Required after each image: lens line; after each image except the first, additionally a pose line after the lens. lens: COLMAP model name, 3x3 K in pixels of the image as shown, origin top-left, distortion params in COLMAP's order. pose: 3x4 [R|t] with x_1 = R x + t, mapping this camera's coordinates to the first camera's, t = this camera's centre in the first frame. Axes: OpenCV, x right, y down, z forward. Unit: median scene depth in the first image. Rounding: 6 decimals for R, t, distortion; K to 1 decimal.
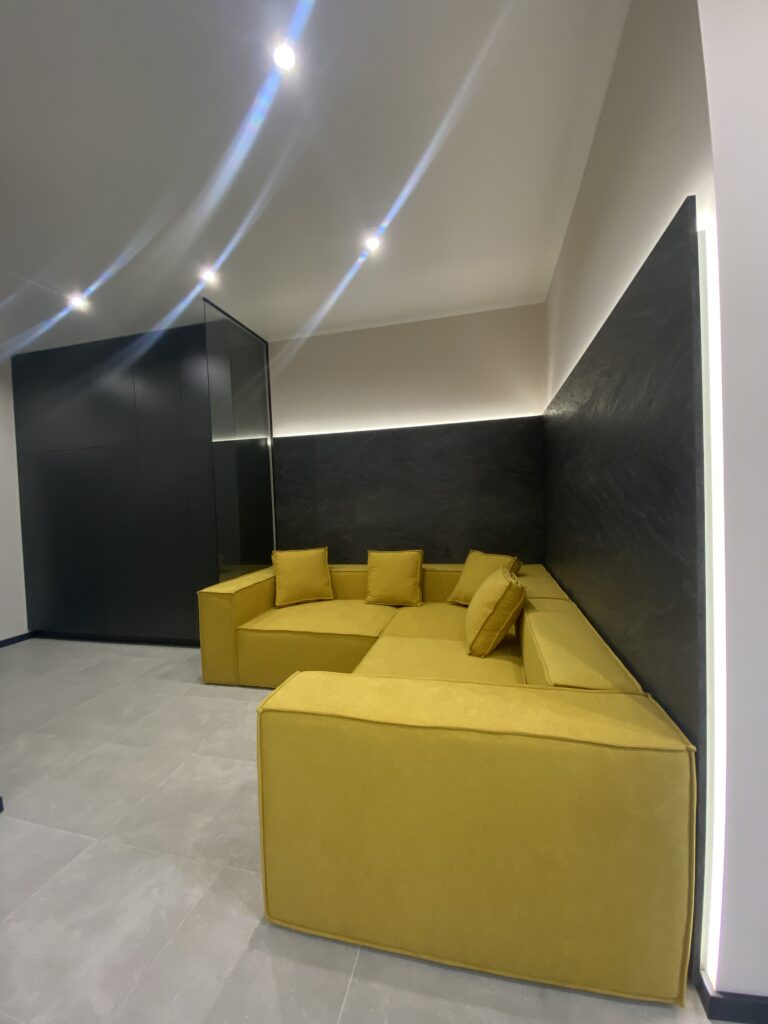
lens RADIAL K [[422.7, 0, 380.7], [0, 422.7, 507.9], [0, 0, 1]] dist [0.025051, -0.019140]
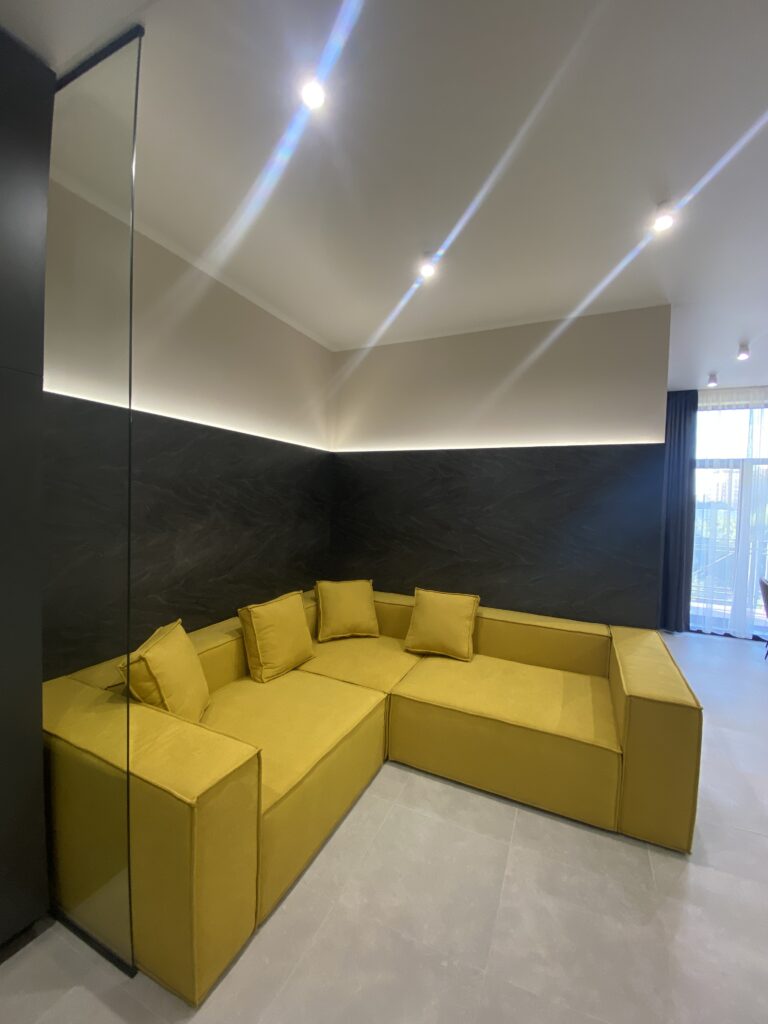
lens RADIAL K [[409.4, 0, 382.3], [0, 409.4, 512.0], [0, 0, 1]] dist [0.021360, -0.021453]
pose [[0.178414, 0.004156, 0.983947, -0.696159], [-0.000479, 0.999991, -0.004137, -0.054867], [-0.983955, 0.000267, 0.178414, 0.694153]]
